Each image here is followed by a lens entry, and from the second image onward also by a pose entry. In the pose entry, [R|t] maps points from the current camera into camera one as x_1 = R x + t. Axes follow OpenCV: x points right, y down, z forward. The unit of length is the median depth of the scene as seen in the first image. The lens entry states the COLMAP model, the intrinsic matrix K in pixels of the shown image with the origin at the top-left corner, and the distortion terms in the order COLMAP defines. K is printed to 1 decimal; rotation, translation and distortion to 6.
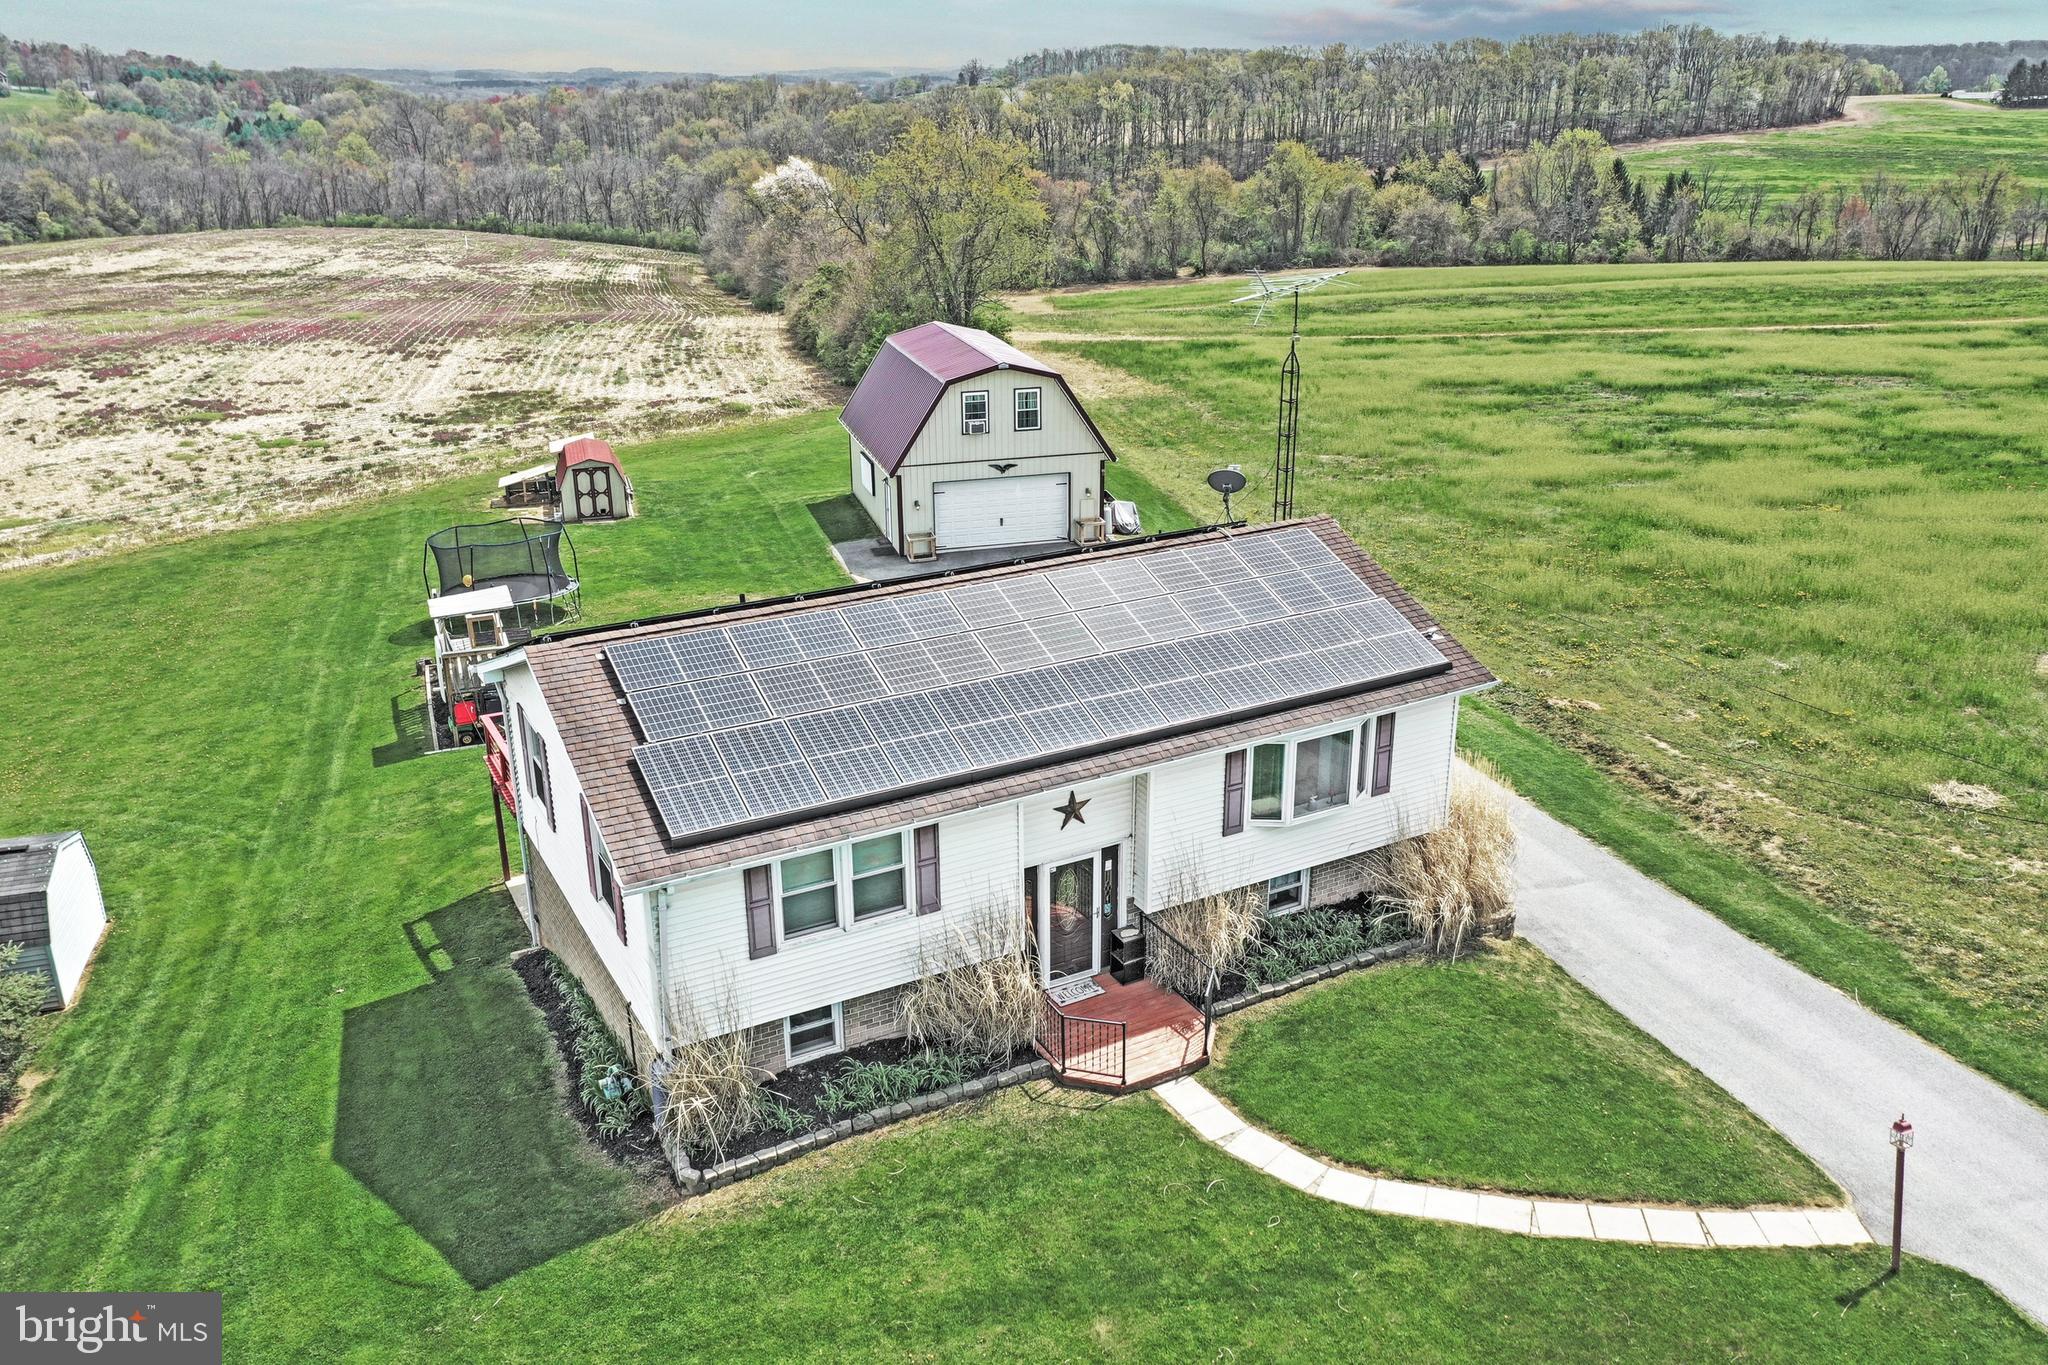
lens RADIAL K [[1610.7, 0, 1025.6], [0, 1610.7, 683.4], [0, 0, 1]] dist [-0.006090, 0.006988]
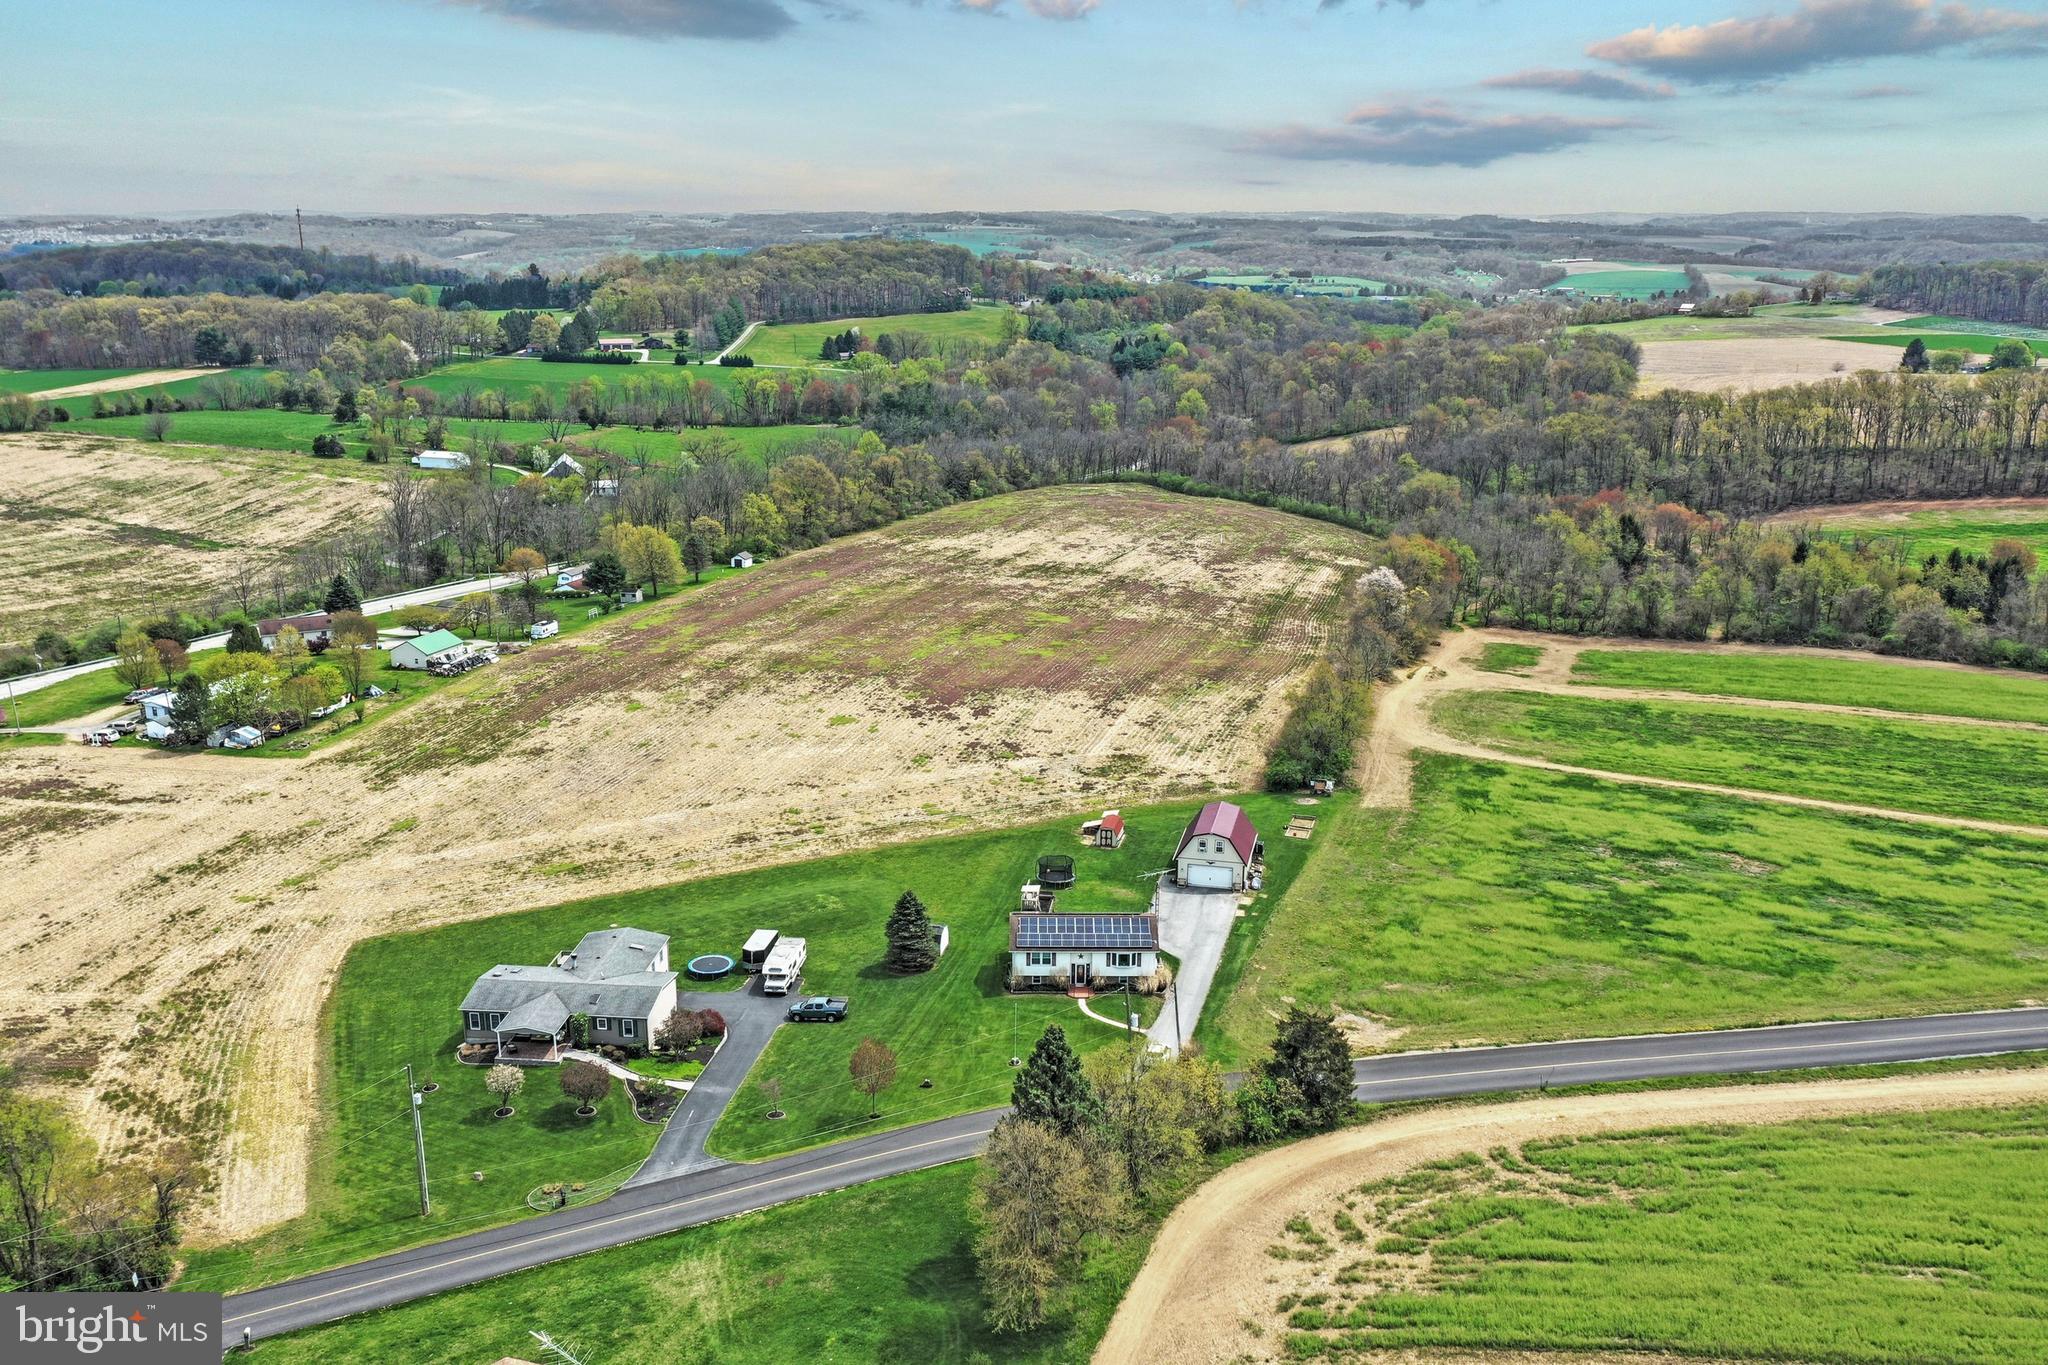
lens RADIAL K [[1610.7, 0, 1023.4], [0, 1610.7, 680.3], [0, 0, 1]] dist [-0.006090, 0.006988]
pose [[0.875401, 0.138728, -0.463063, 0.715277], [-0.181971, 0.982042, -0.049800, -0.173465], [0.447839, 0.127859, 0.884925, -1.333468]]
